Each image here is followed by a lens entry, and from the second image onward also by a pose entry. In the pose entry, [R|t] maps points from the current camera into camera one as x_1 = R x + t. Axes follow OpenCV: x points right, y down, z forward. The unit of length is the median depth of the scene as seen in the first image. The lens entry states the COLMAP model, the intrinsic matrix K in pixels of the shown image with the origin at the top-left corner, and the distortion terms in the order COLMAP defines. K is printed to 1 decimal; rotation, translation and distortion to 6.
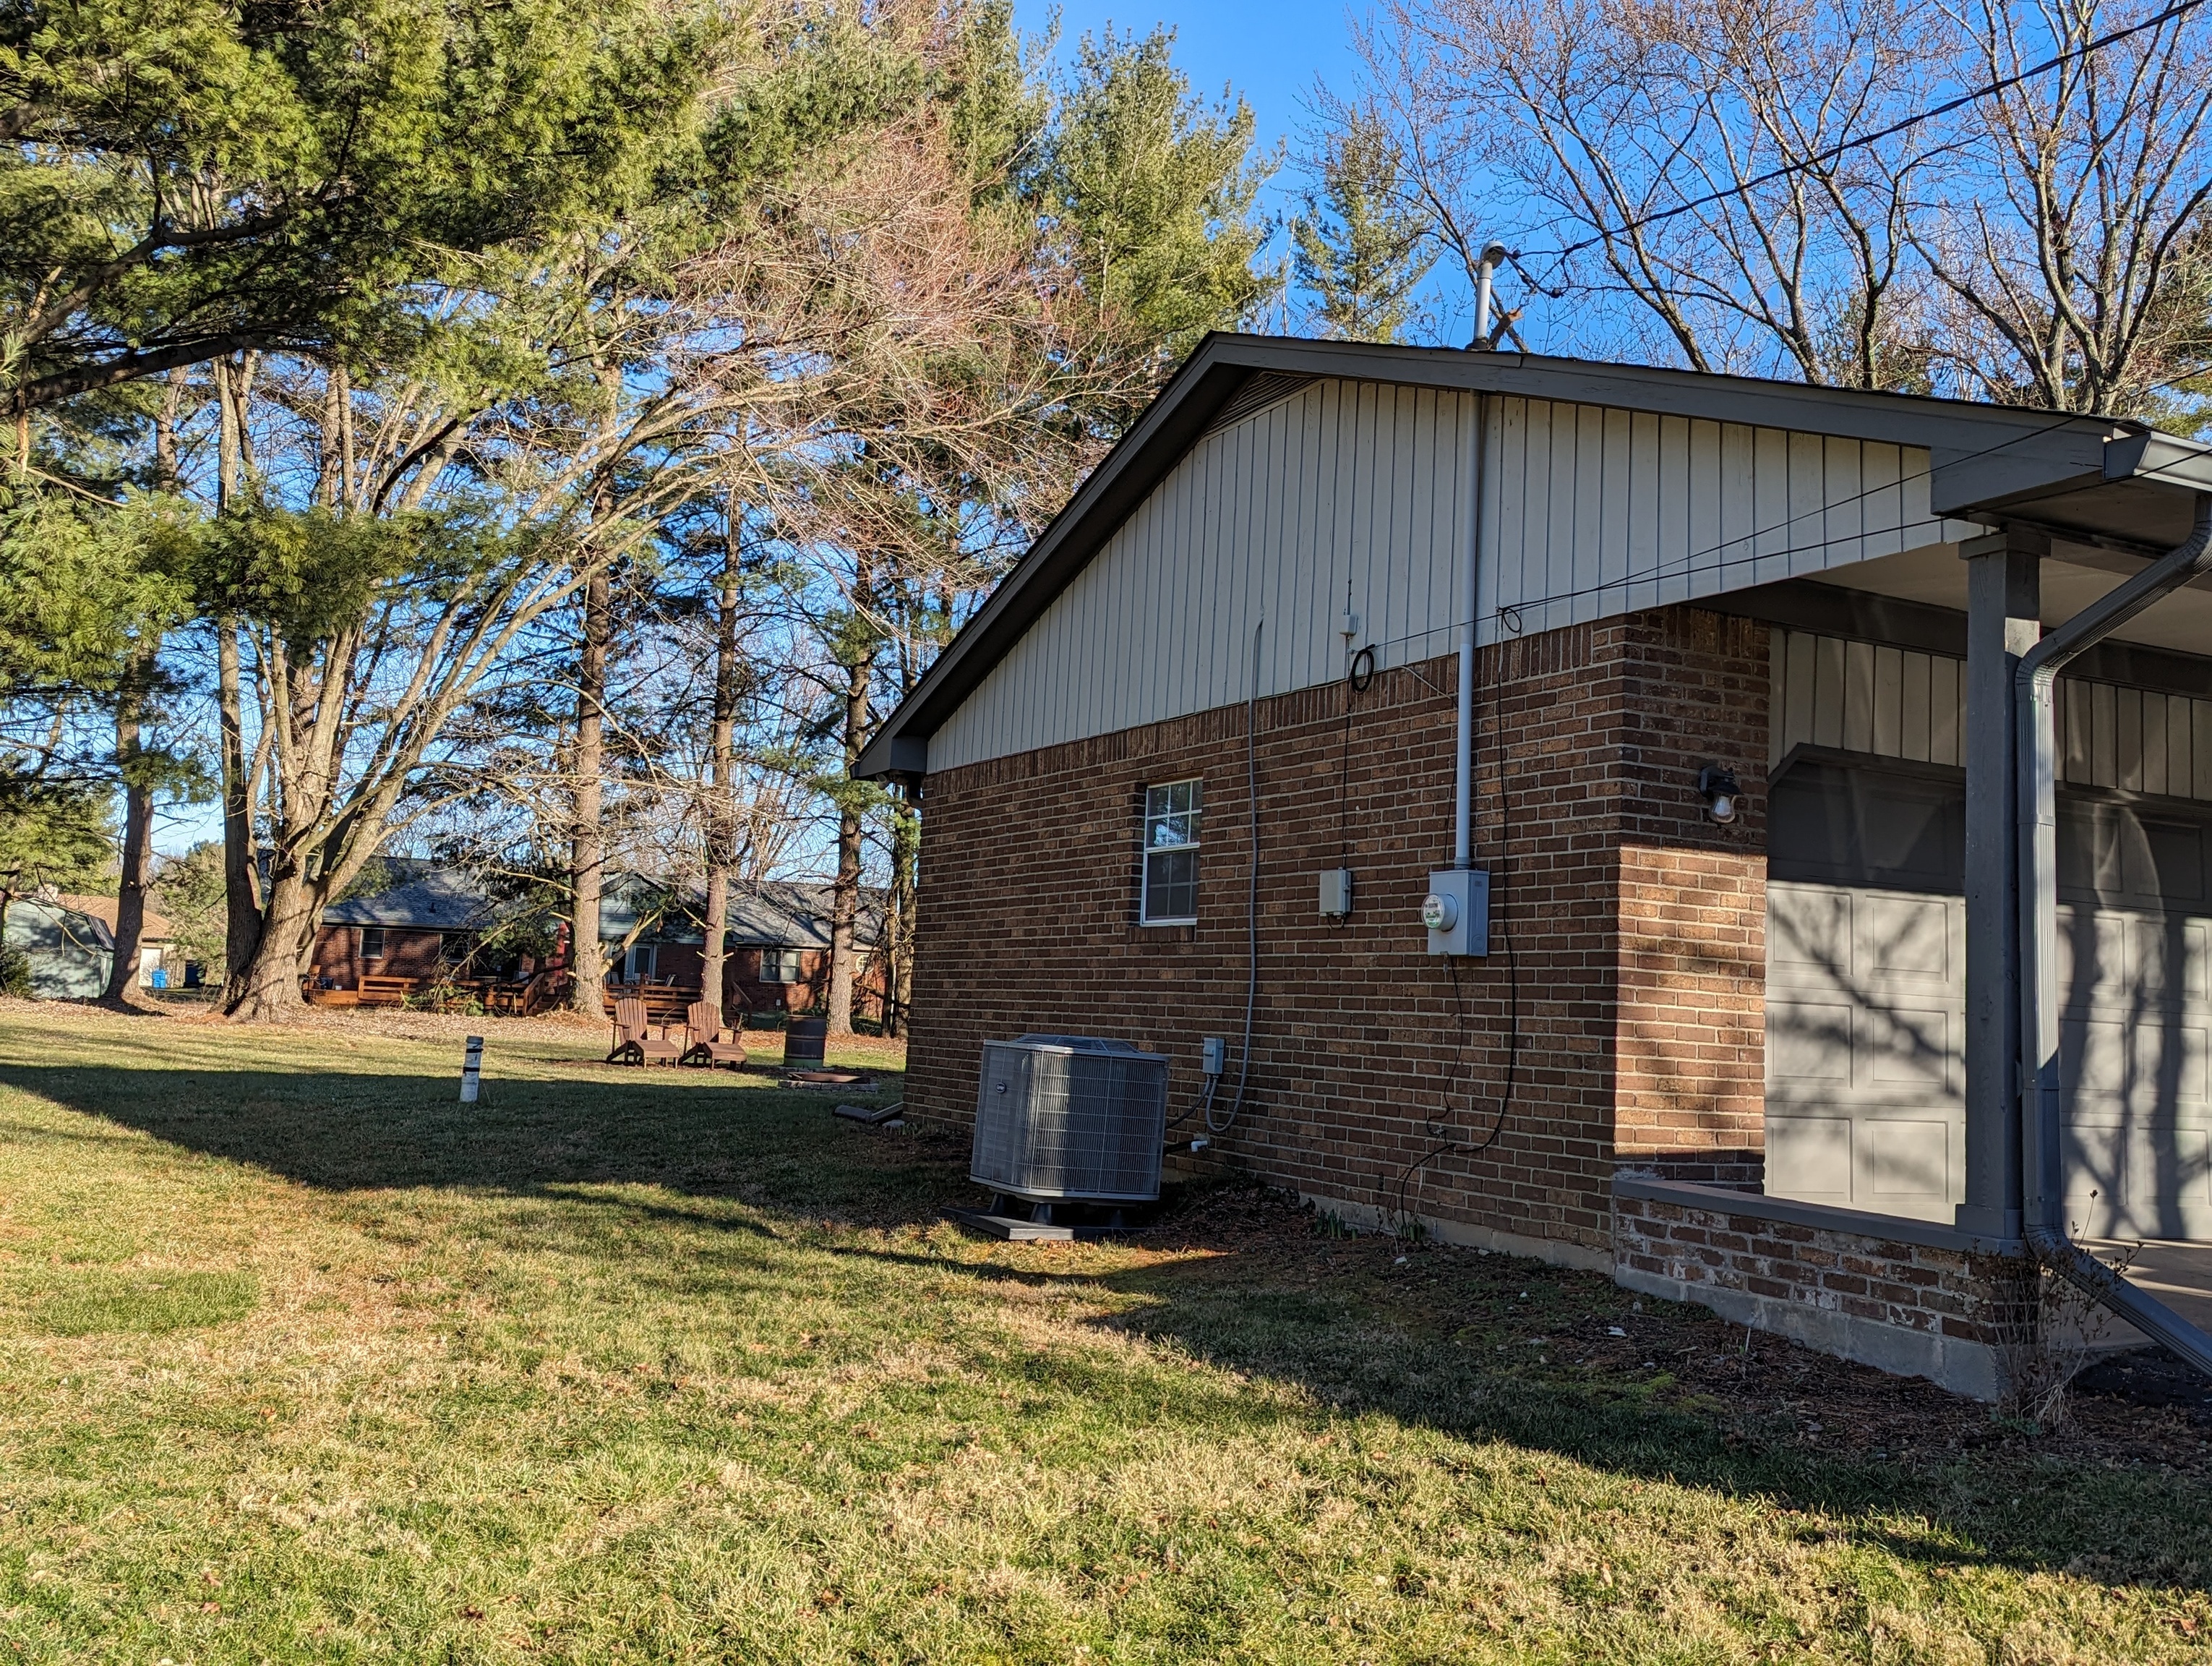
lens RADIAL K [[2021.5, 0, 1097.5], [0, 2021.5, 836.2], [0, 0, 1]] dist [0.053266, -0.003127]
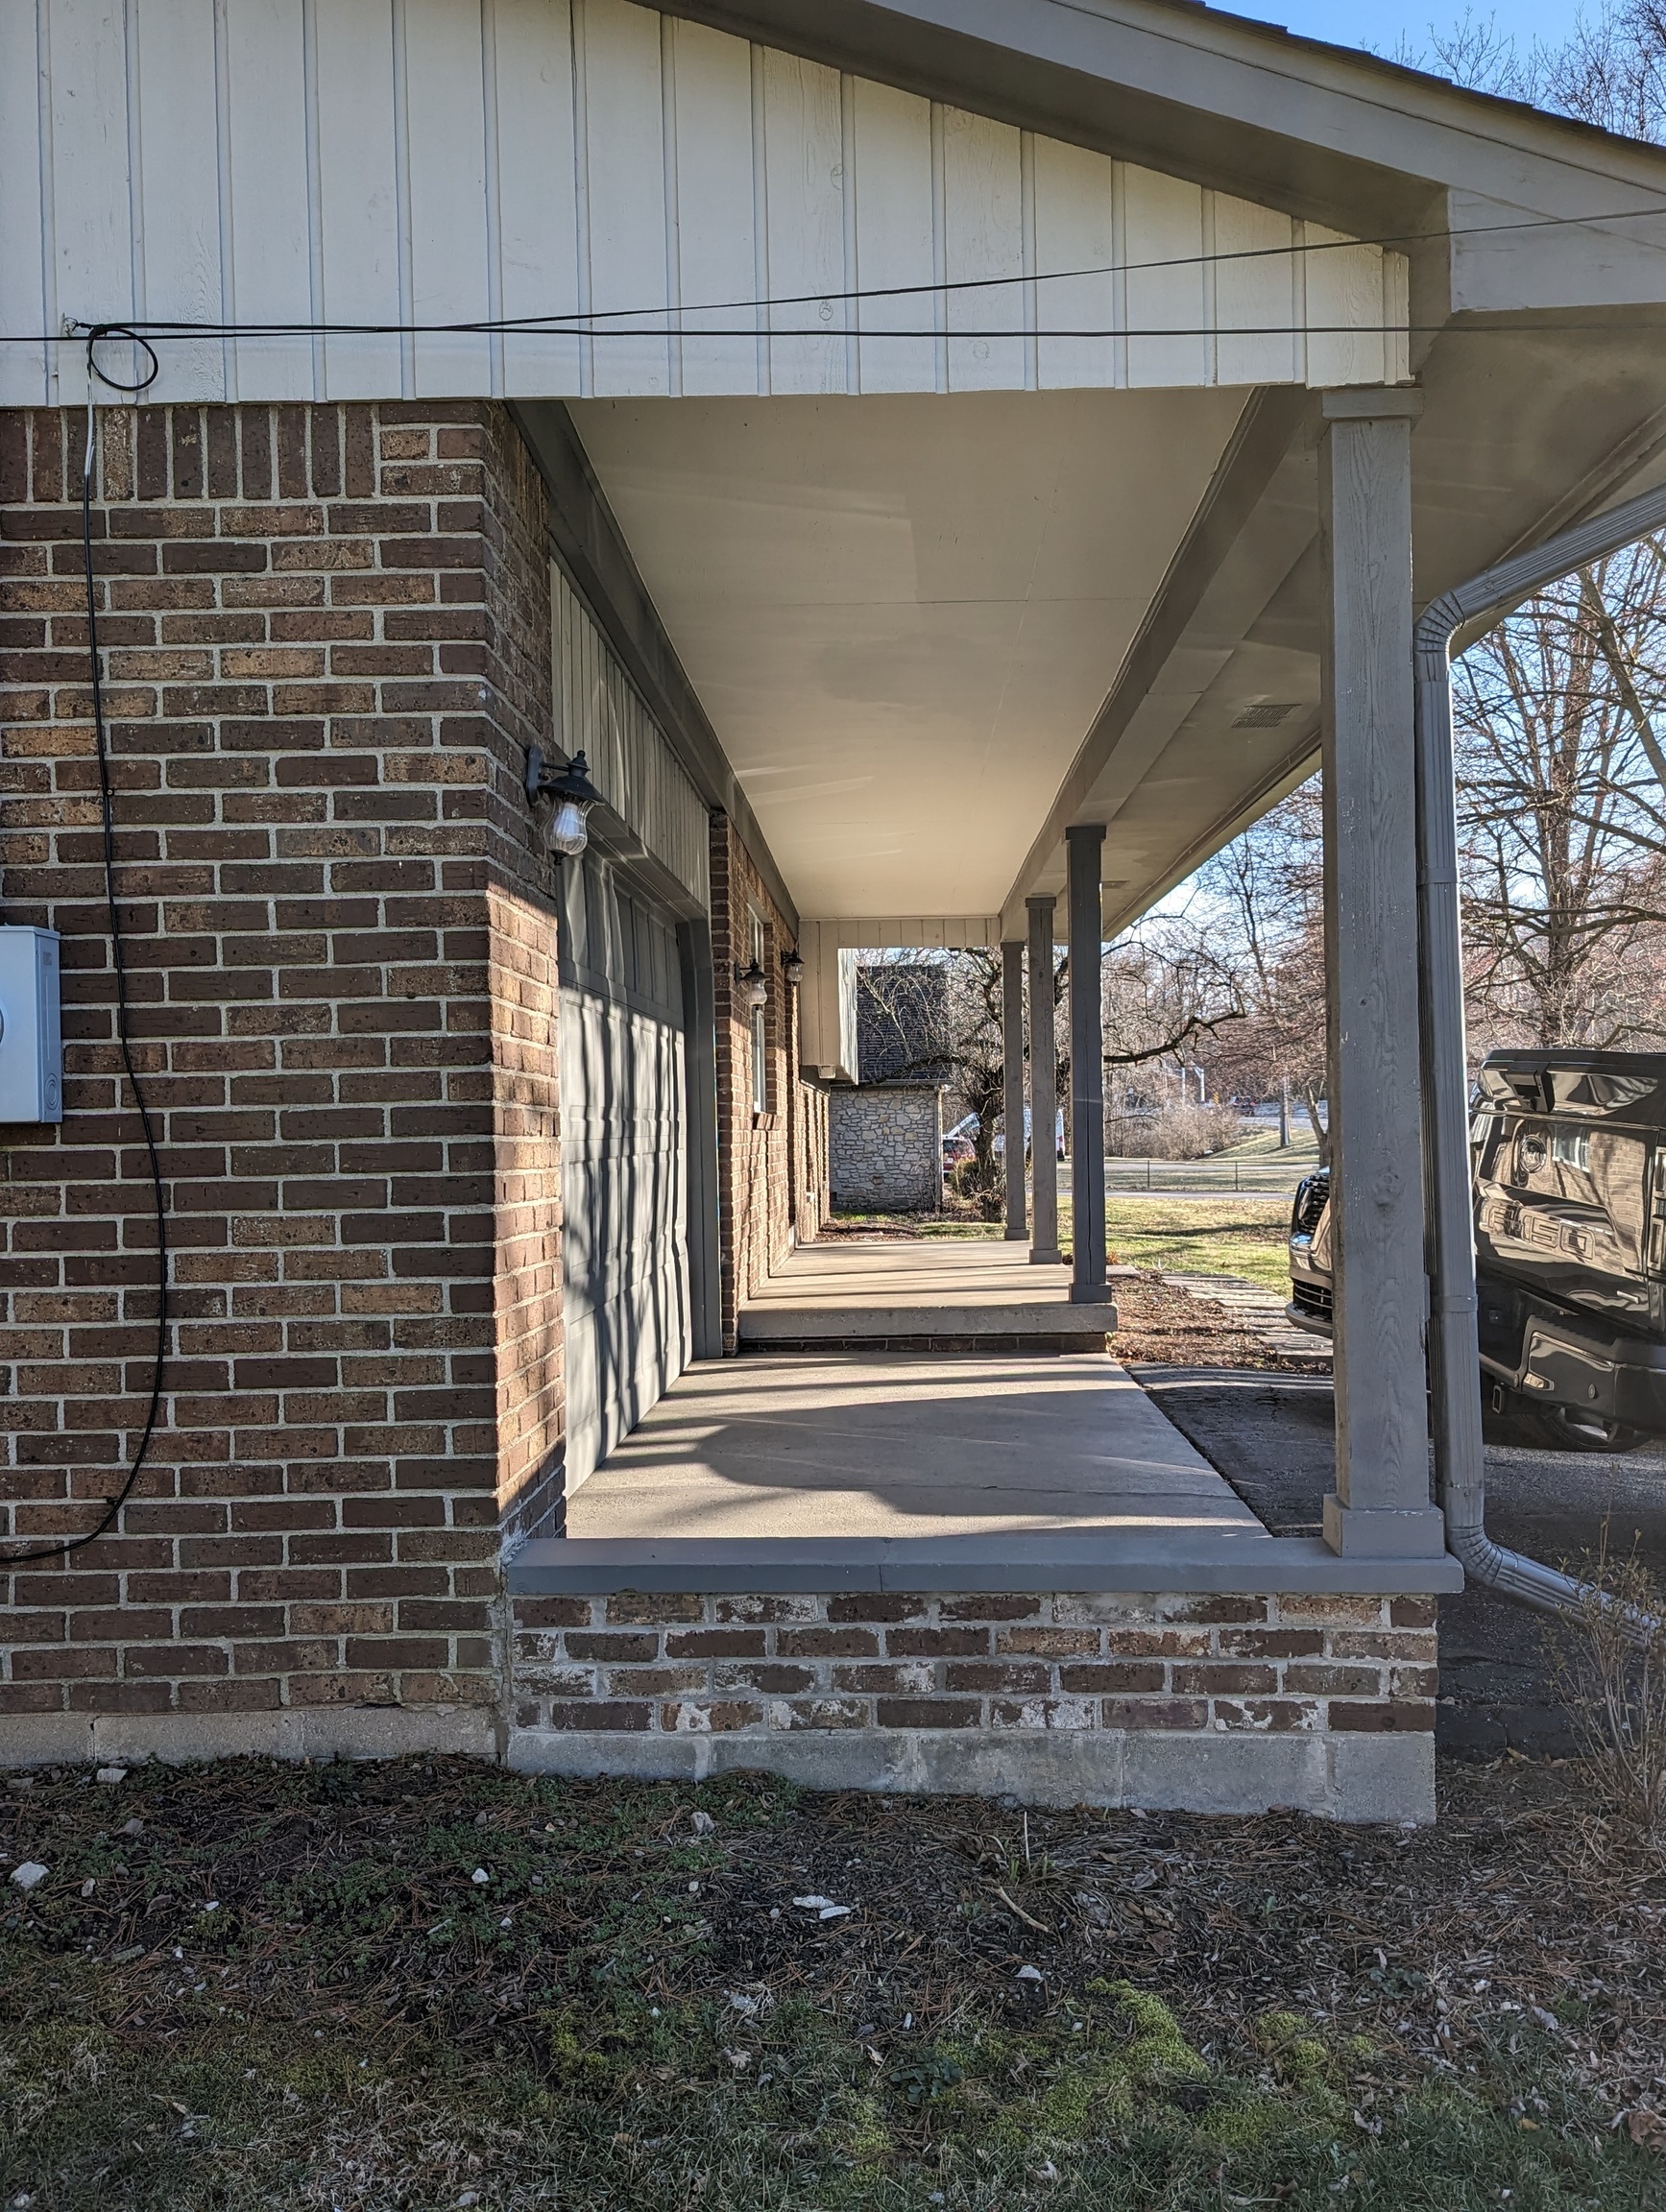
lens RADIAL K [[2021.4, 0, 833.0], [0, 2021.4, 1106.0], [0, 0, 1]] dist [0.053266, -0.003127]
pose [[0.460951, -0.057095, 0.885587, -0.154472], [-0.036623, 0.995854, 0.083266, 0.014897], [-0.886669, -0.070815, 0.456949, 0.780042]]
